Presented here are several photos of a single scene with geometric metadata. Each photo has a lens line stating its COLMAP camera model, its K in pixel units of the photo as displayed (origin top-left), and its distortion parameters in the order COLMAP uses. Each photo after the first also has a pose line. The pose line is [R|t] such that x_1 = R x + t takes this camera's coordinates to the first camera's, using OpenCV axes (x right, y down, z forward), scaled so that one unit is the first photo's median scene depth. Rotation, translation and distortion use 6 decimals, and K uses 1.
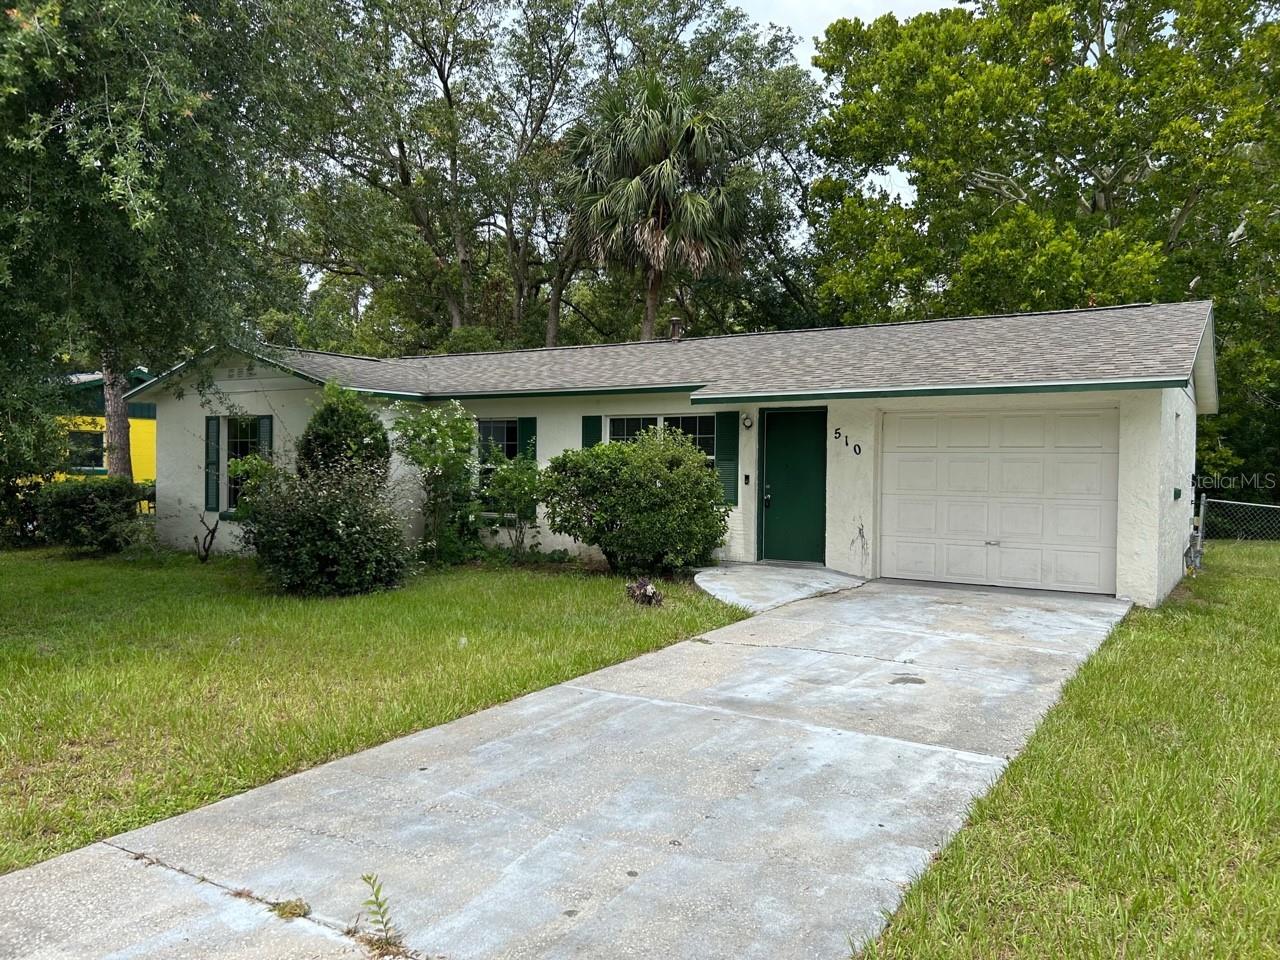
lens RADIAL K [[950.2, 0, 640.0], [0, 950.2, 480.0], [0, 0, 1]] dist [0.062353, -0.000856]
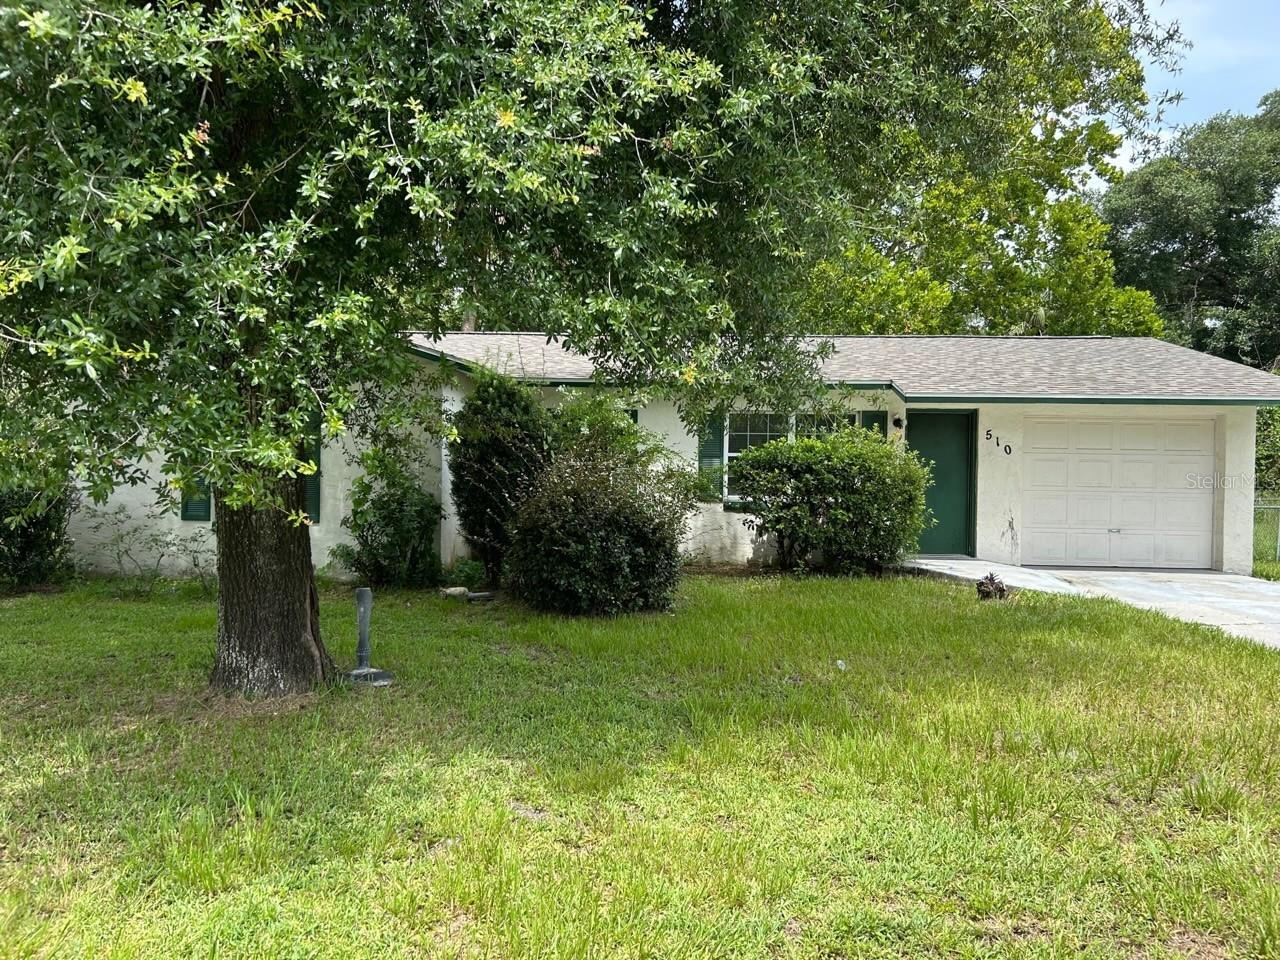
lens RADIAL K [[950.2, 0, 640.0], [0, 950.2, 480.0], [0, 0, 1]] dist [0.062353, -0.000856]
pose [[0.860868, -0.004748, 0.508807, -0.694809], [0.000598, 0.999965, 0.008320, -0.006443], [-0.508829, -0.006858, 0.860840, 0.253650]]
